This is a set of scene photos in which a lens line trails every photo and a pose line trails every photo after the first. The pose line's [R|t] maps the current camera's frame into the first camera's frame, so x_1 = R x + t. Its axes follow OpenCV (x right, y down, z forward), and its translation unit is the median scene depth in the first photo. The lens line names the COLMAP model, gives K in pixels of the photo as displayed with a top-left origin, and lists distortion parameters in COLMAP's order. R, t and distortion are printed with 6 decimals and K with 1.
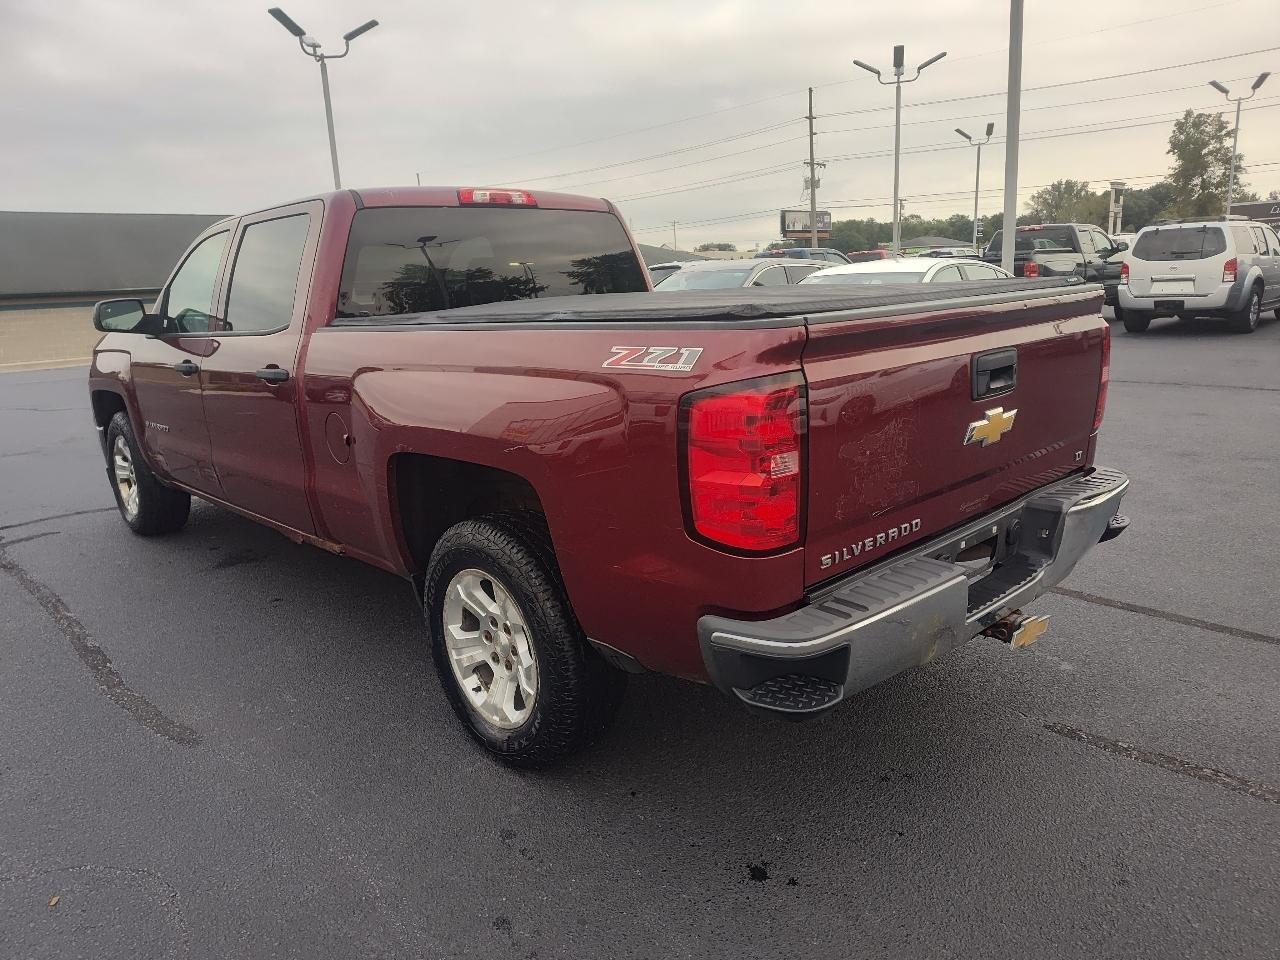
lens RADIAL K [[872.1, 0, 647.1], [0, 872.1, 483.7], [0, 0, 1]] dist [0.039471, -0.045365]
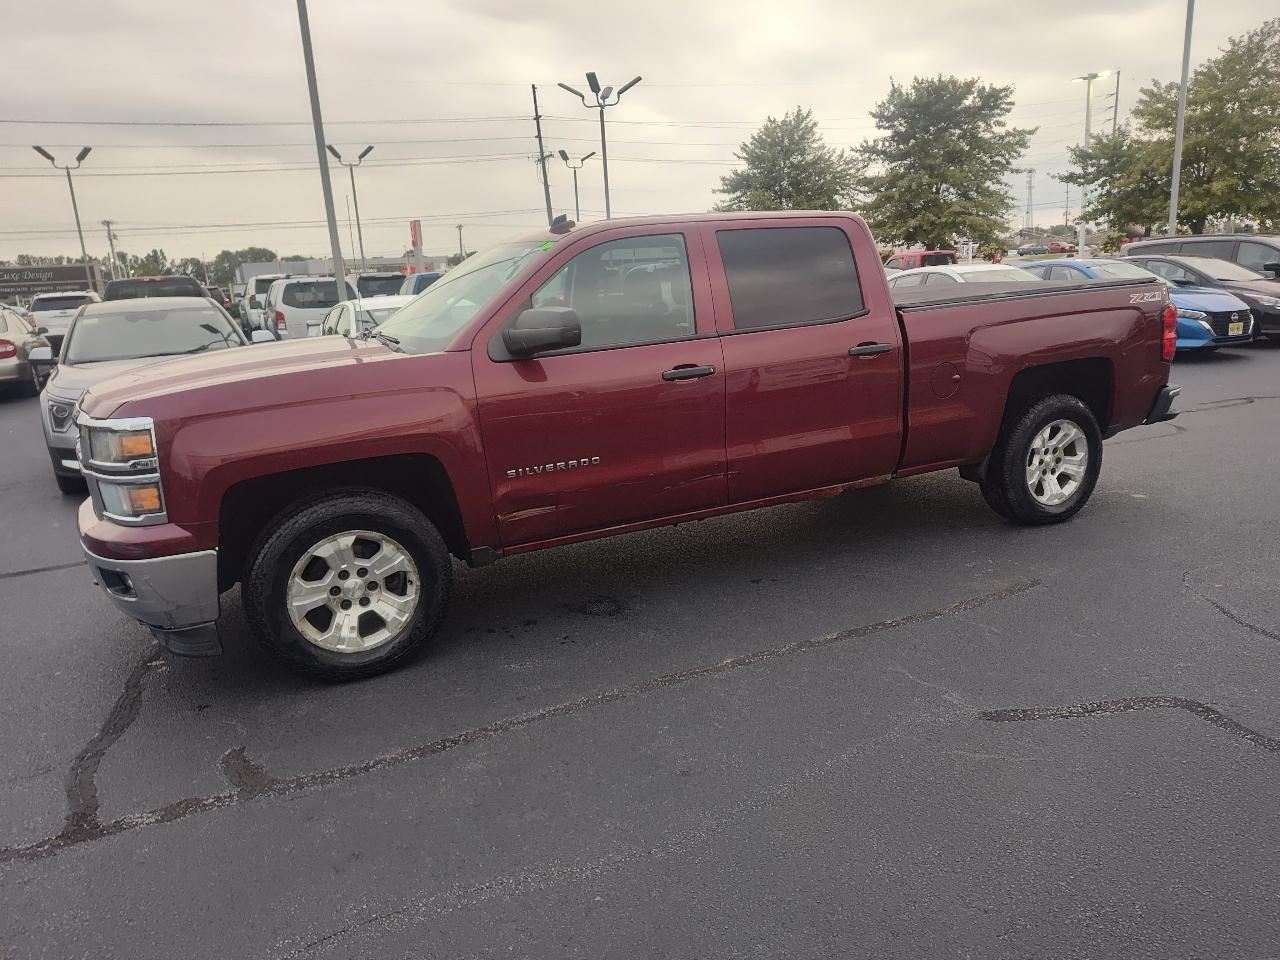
lens RADIAL K [[872.6, 0, 640.0], [0, 872.6, 480.0], [0, 0, 1]] dist [0.081554, -0.113910]
pose [[0.311932, -0.181850, 0.932539, -1.381027], [0.253655, 0.961826, 0.102714, -0.123924], [-0.915619, 0.204503, 0.346152, 0.715492]]
